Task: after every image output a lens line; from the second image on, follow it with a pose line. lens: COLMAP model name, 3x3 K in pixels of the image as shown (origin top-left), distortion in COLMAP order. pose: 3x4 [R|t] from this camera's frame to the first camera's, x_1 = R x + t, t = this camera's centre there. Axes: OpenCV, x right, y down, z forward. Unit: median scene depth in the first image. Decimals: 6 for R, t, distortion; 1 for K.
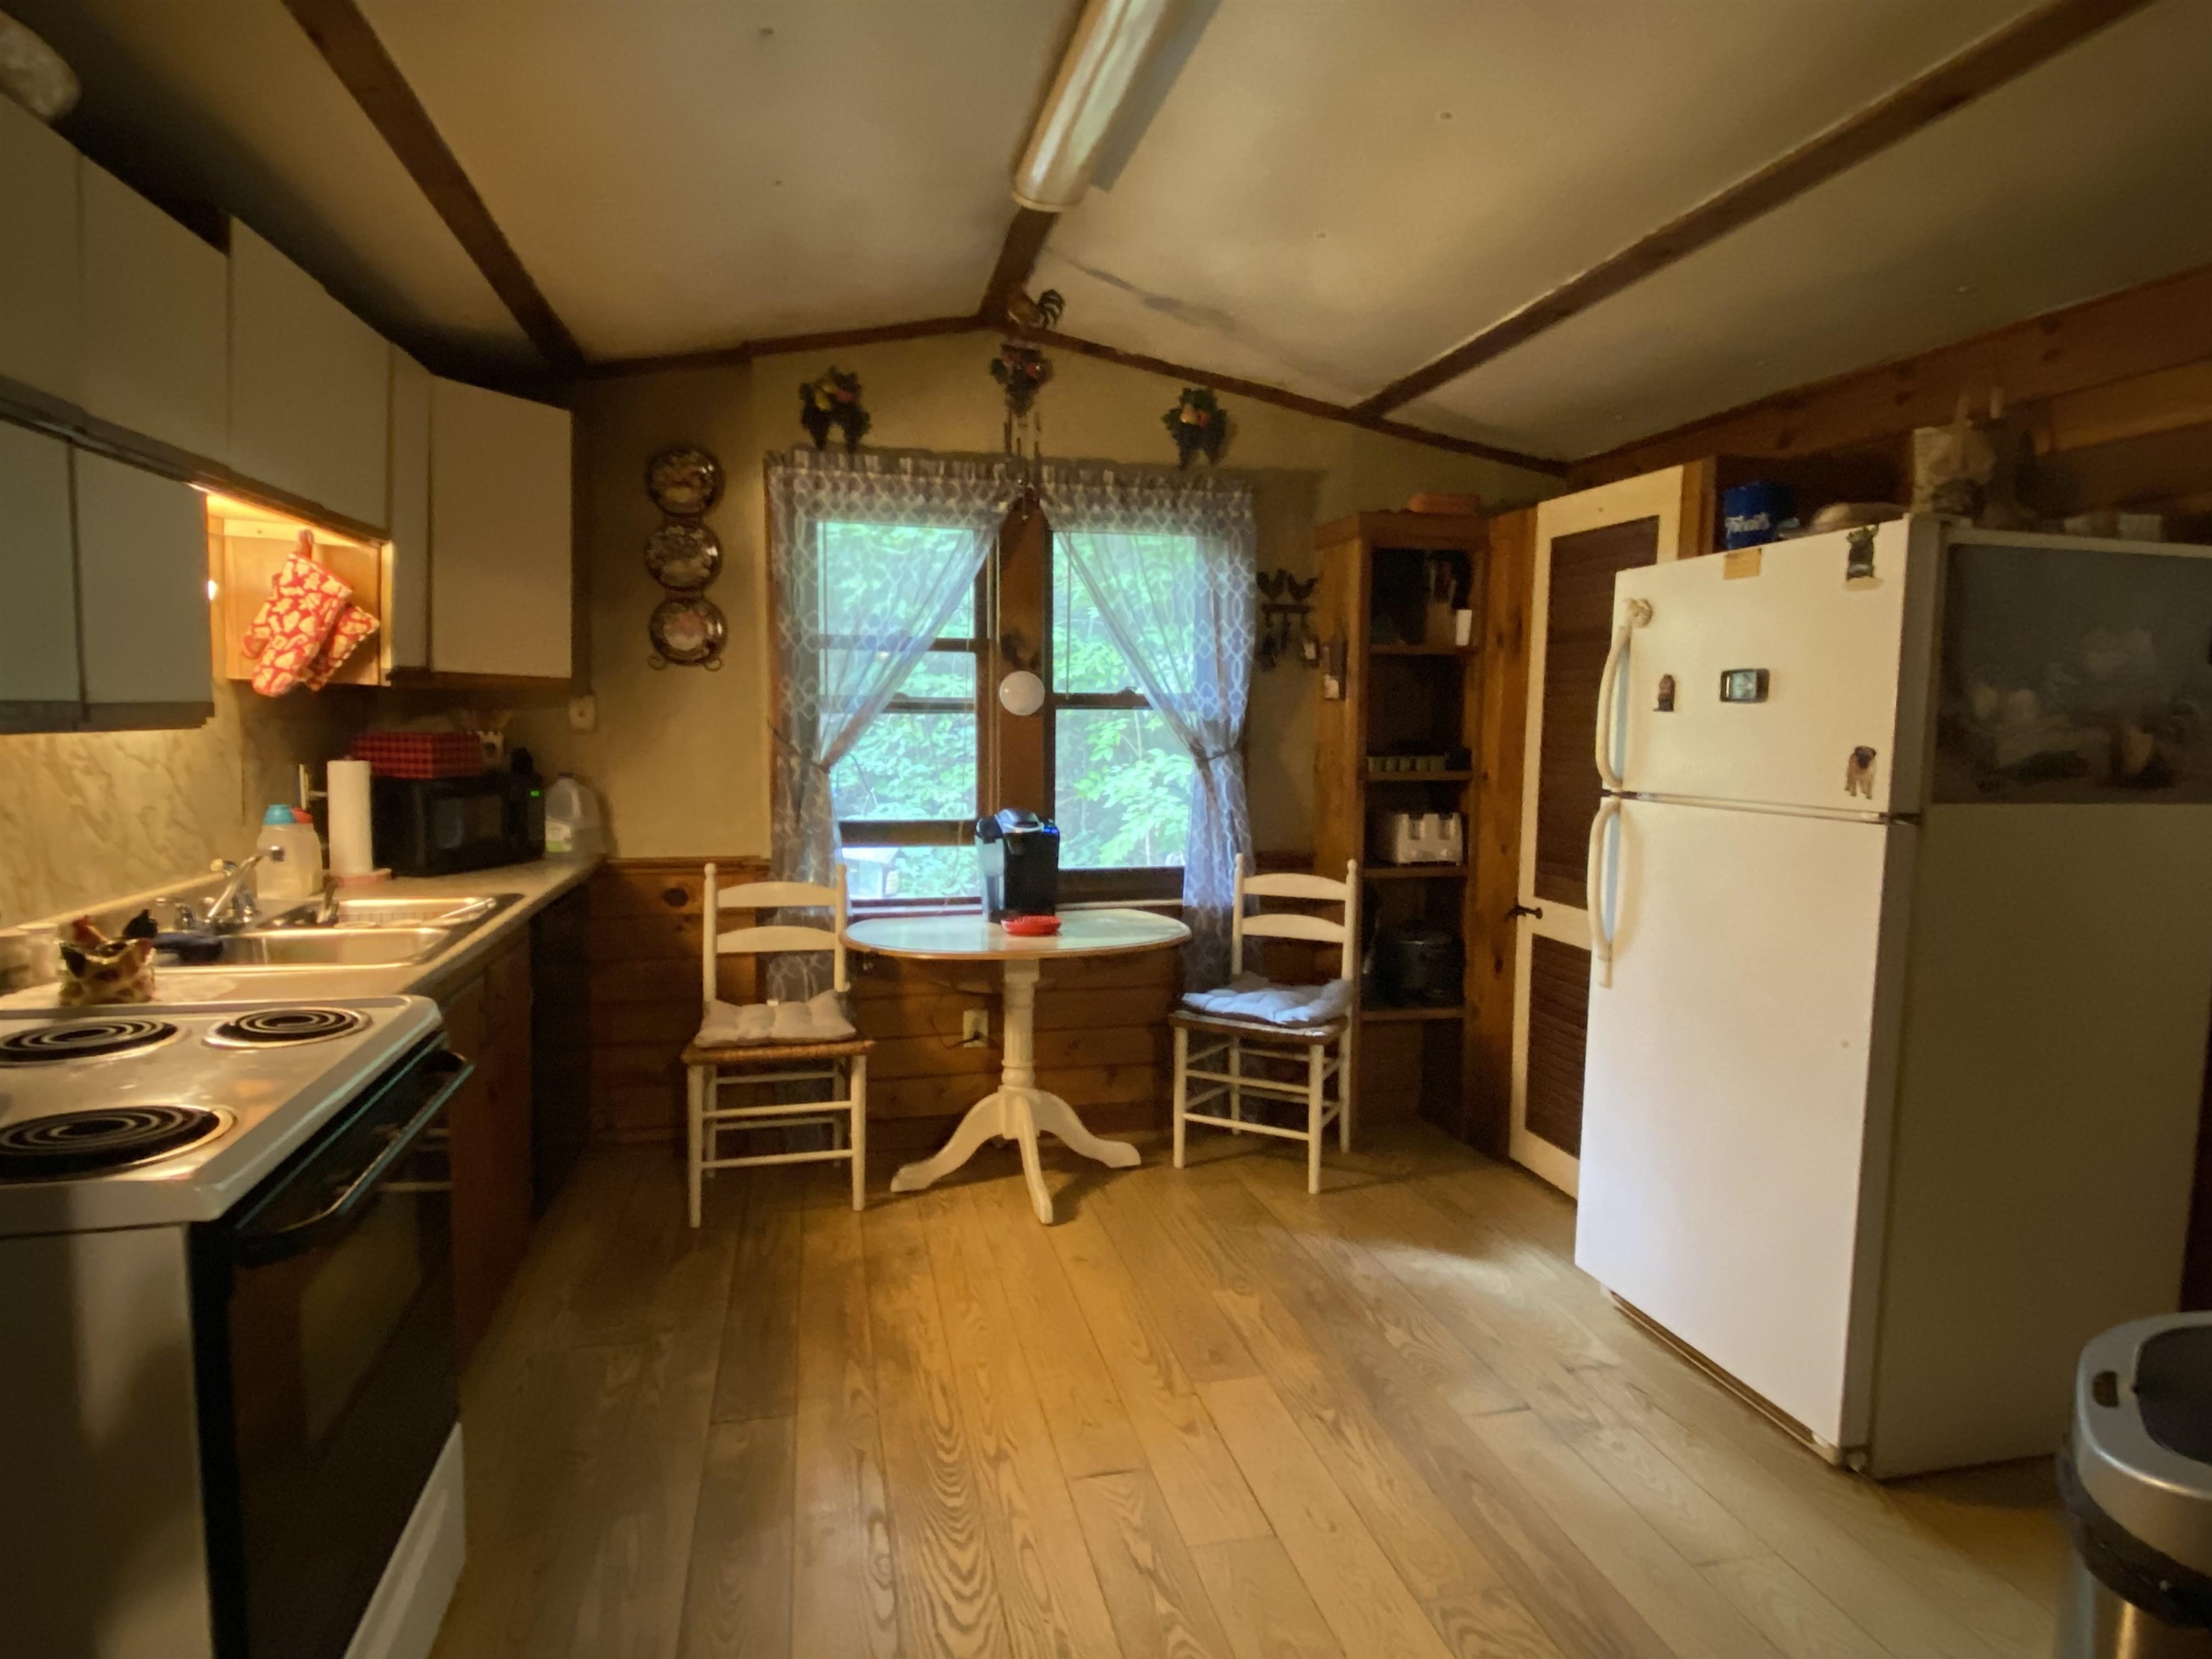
lens RADIAL K [[1250.9, 0, 1108.4], [0, 1250.9, 826.9], [0, 0, 1]] dist [0.045573, -0.045251]
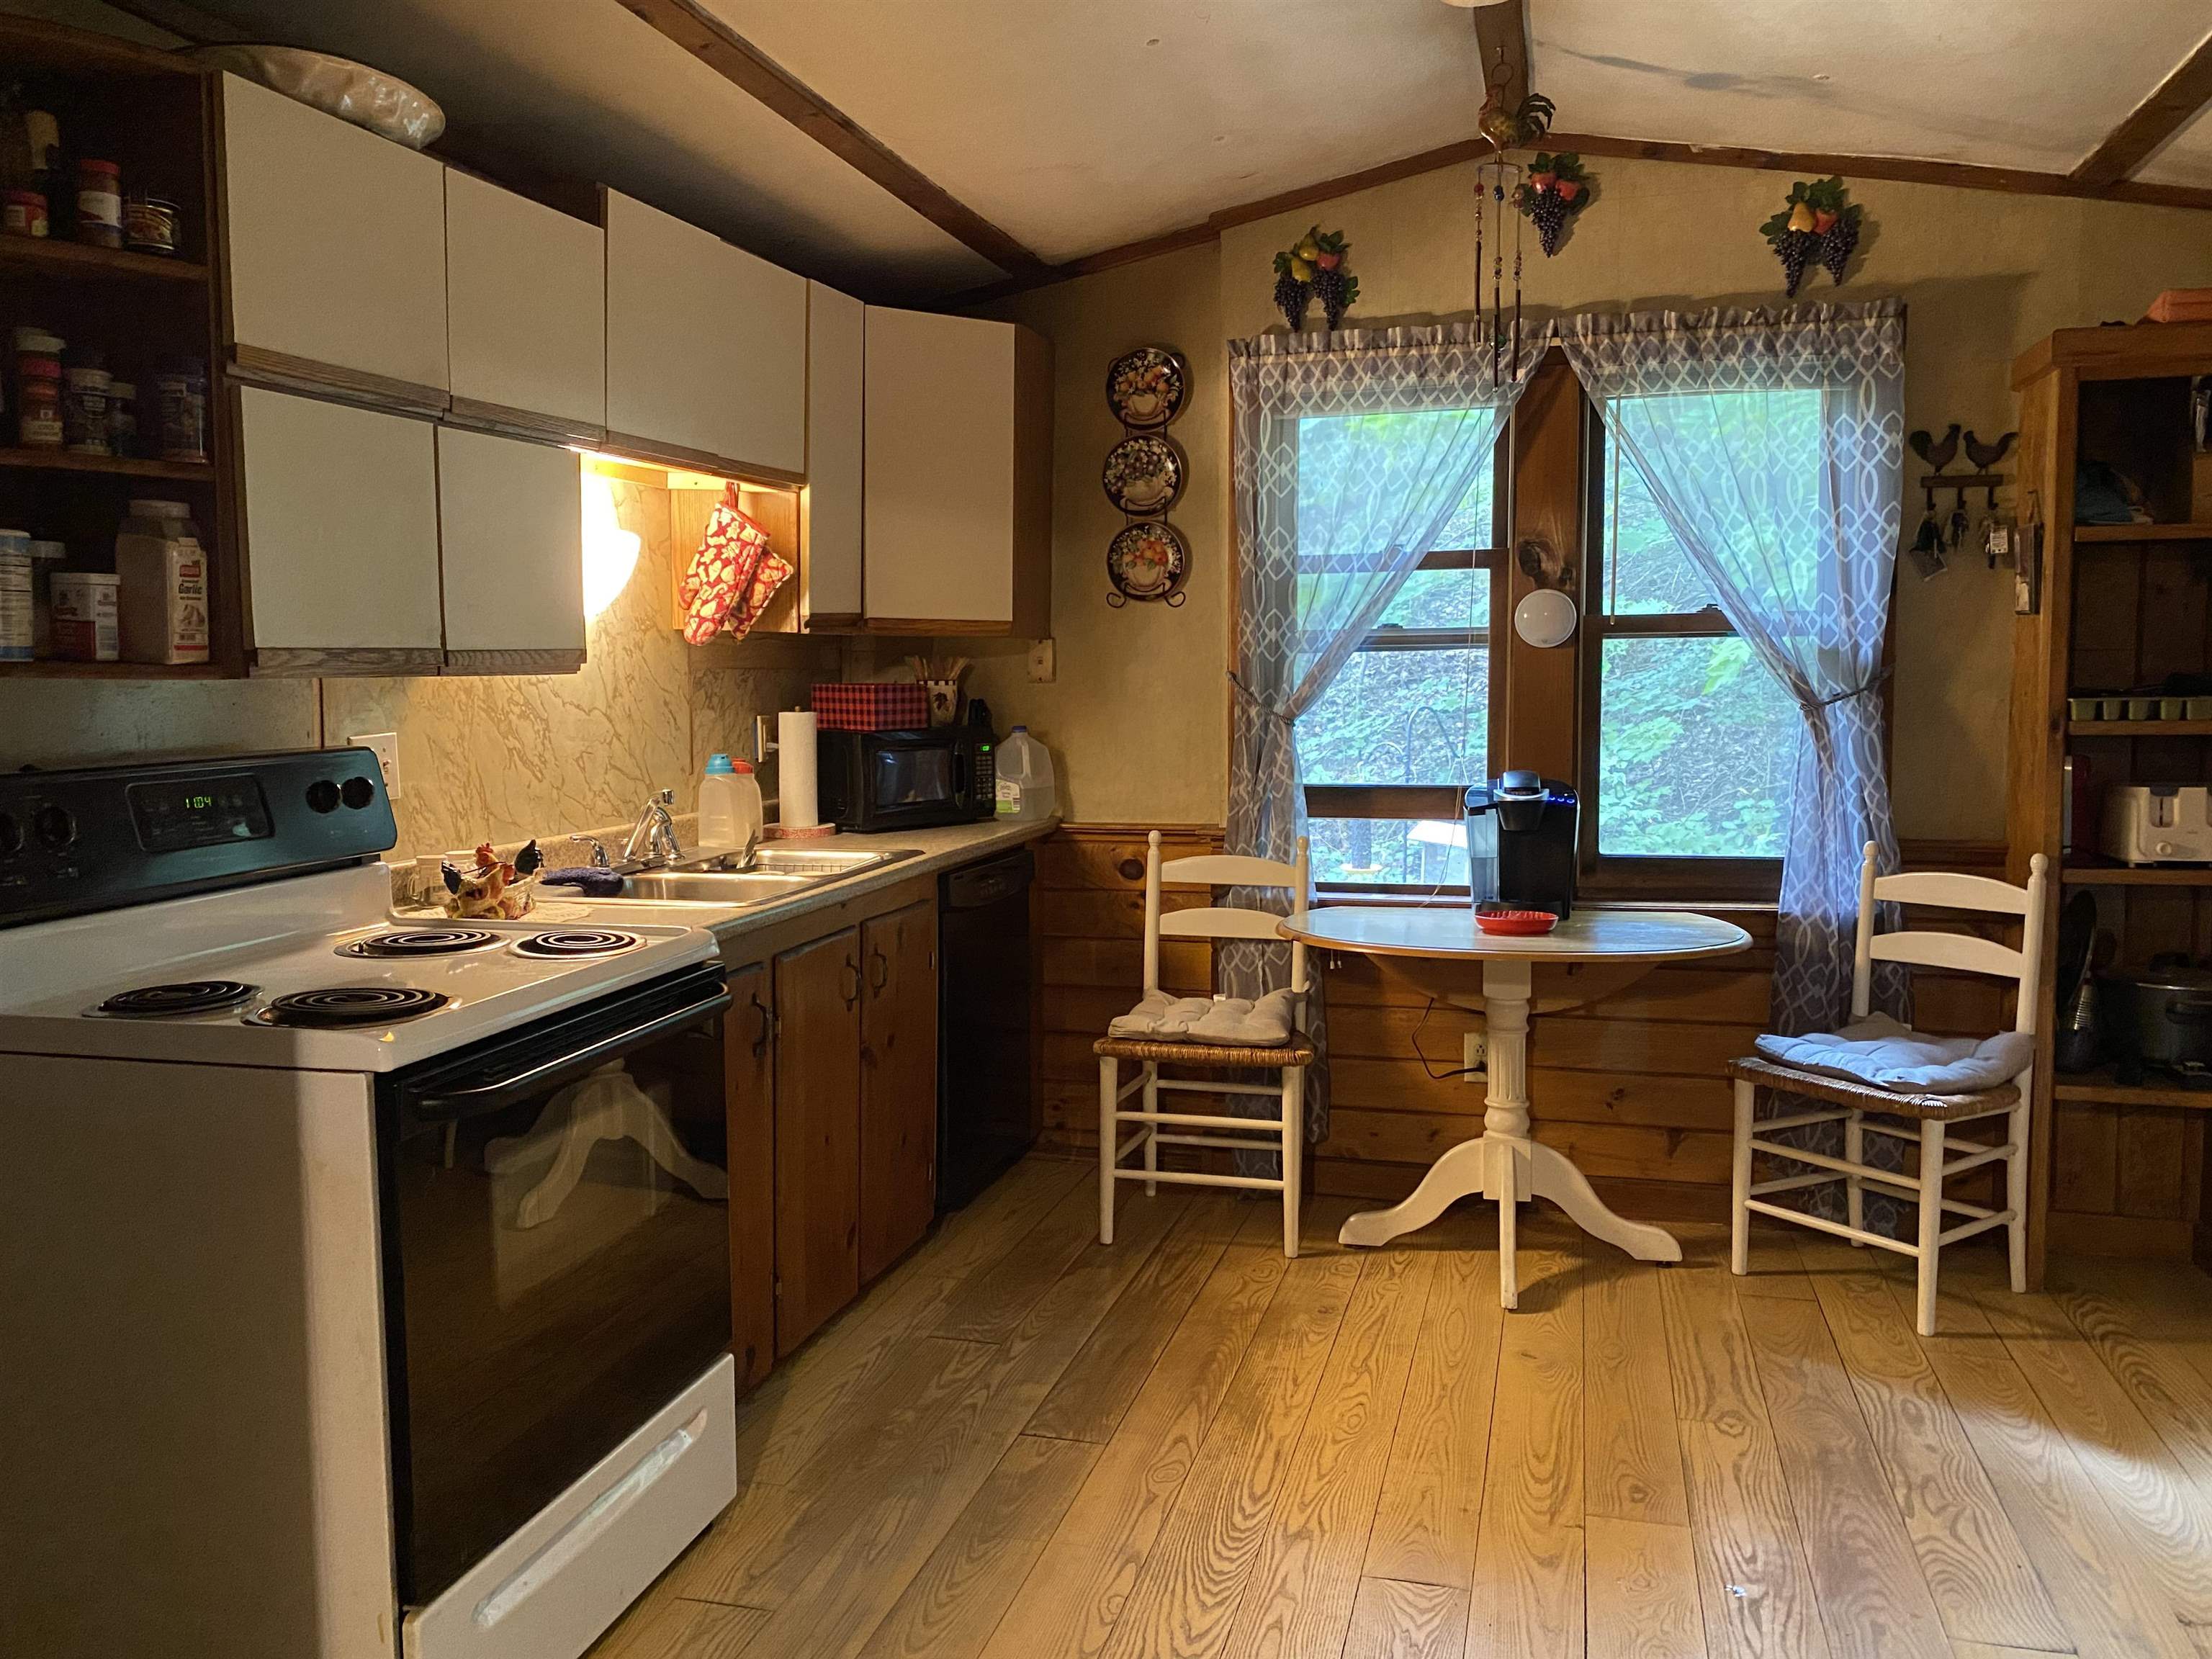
lens RADIAL K [[1699.1, 0, 1101.2], [0, 1699.1, 813.7], [0, 0, 1]] dist [0.013900, -0.033216]
pose [[0.876563, 0.021304, -0.480816, 0.201931], [-0.022868, 0.999735, 0.002606, 0.014941], [0.480744, 0.008711, 0.876818, -0.030112]]
